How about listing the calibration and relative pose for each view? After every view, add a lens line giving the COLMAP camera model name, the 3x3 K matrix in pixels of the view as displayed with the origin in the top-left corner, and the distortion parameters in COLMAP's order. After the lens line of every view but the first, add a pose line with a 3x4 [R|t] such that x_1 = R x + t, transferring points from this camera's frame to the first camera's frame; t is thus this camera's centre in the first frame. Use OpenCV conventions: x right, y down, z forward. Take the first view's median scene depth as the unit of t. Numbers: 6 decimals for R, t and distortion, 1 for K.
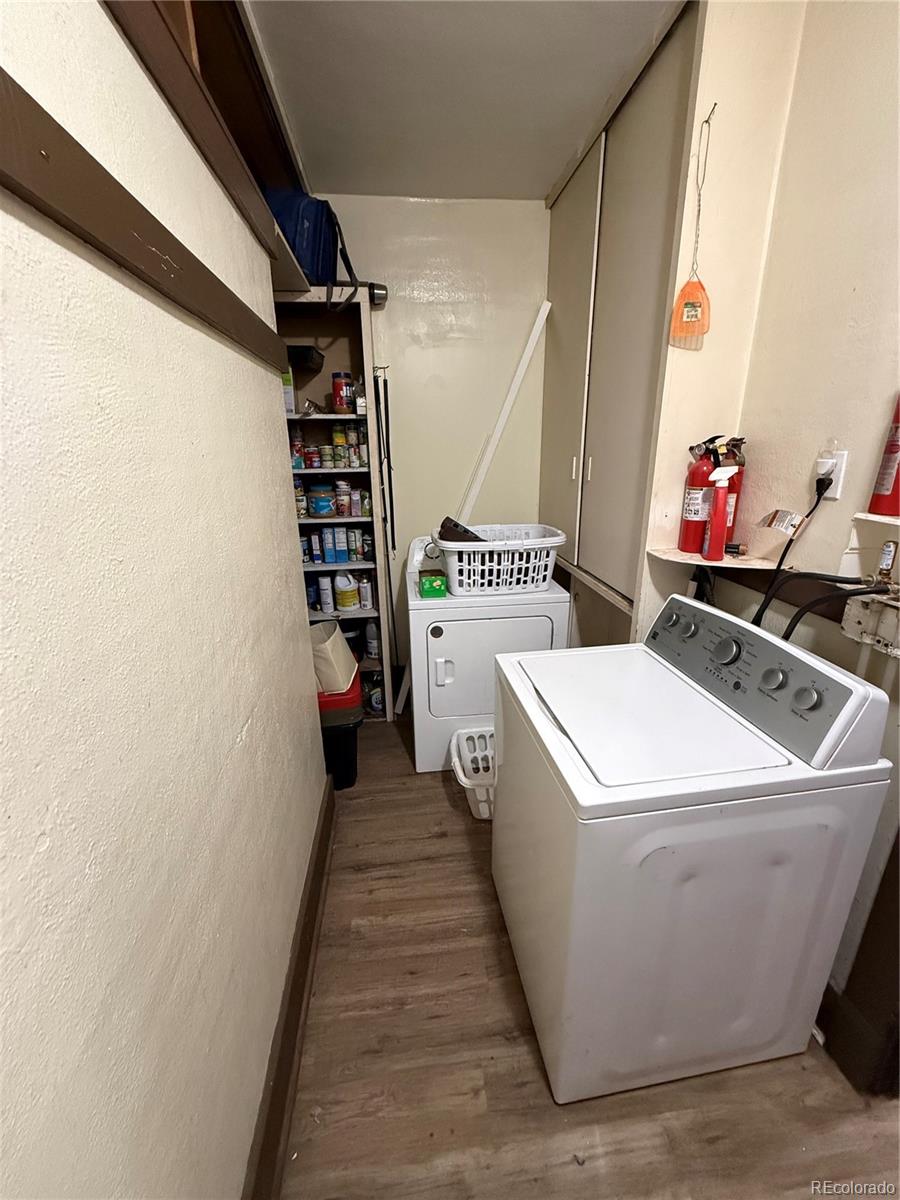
lens RADIAL K [[476.4, 0, 451.7], [0, 476.4, 599.7], [0, 0, 1]] dist [0.000479, -0.000434]
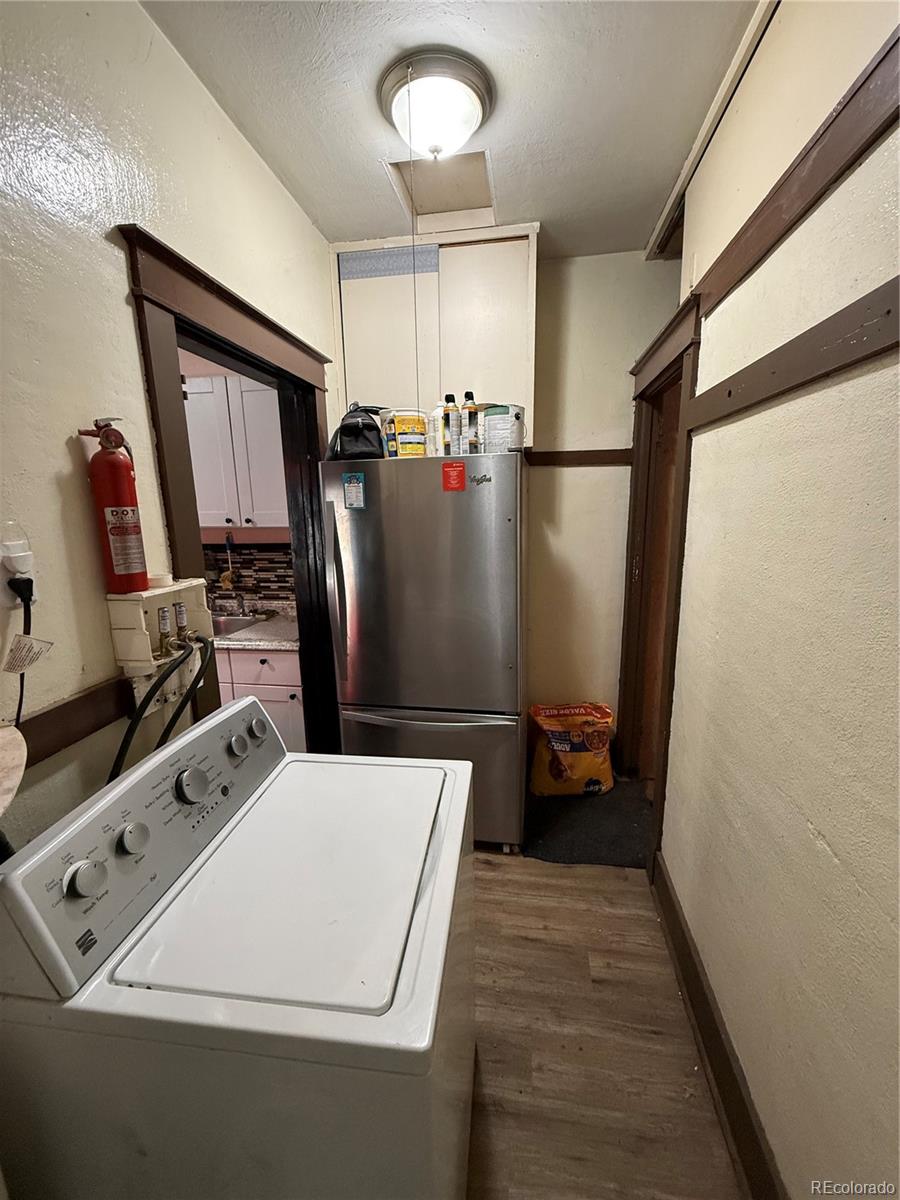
lens RADIAL K [[476.4, 0, 451.0], [0, 476.4, 598.0], [0, 0, 1]] dist [0.000479, -0.000434]
pose [[-0.962588, -0.016874, 0.270444, -0.031469], [0.119103, 0.870130, 0.478214, -0.487223], [-0.243391, 0.492533, -0.835567, 1.427050]]
